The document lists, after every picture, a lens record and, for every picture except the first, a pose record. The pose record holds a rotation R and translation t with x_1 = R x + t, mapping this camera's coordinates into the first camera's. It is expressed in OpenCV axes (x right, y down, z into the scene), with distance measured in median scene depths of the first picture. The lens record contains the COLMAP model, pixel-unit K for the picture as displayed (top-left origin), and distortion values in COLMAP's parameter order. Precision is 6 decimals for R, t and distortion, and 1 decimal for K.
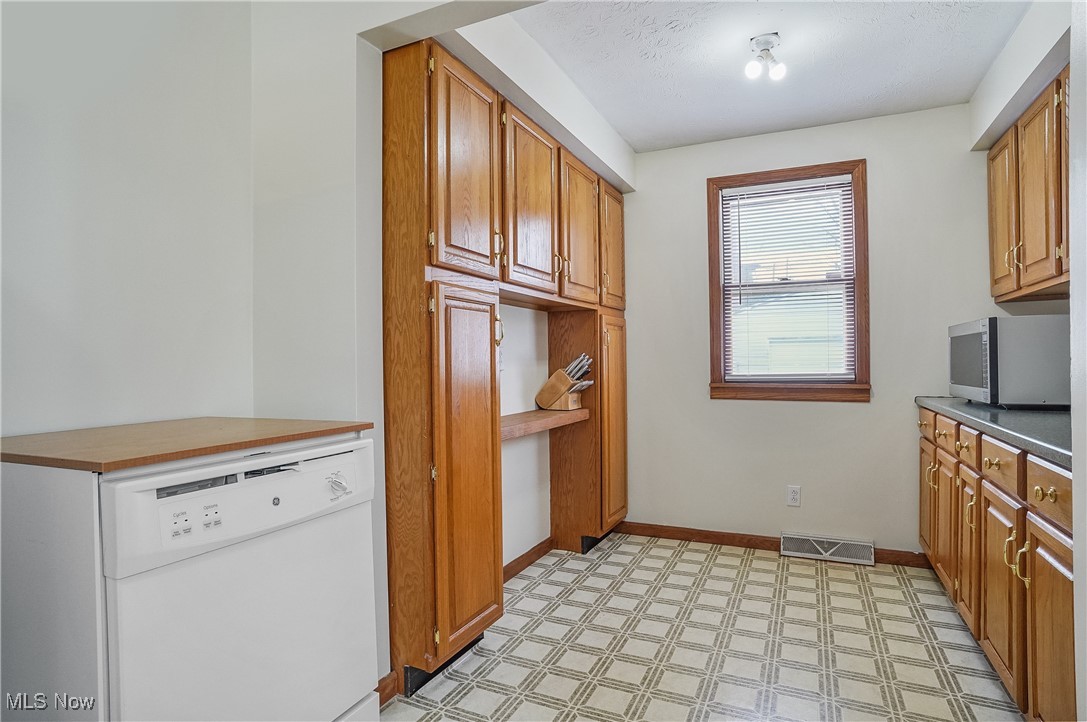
lens RADIAL K [[569.5, 0, 539.4], [0, 569.5, 365.2], [0, 0, 1]] dist [-0.064567, 0.029650]
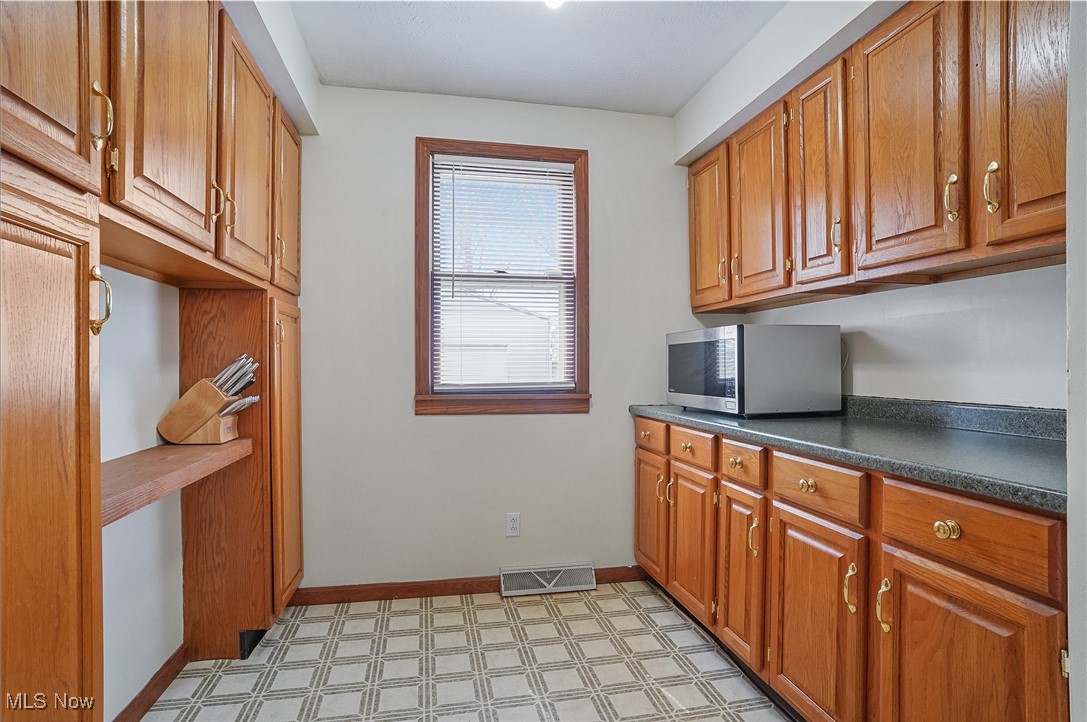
lens RADIAL K [[569.5, 0, 539.6], [0, 569.5, 365.9], [0, 0, 1]] dist [-0.064567, 0.029650]
pose [[0.798323, 0.008020, 0.602176, -0.039959], [-0.003025, 0.999952, -0.009307, -0.002507], [-0.602222, 0.005608, 0.798309, 0.286311]]
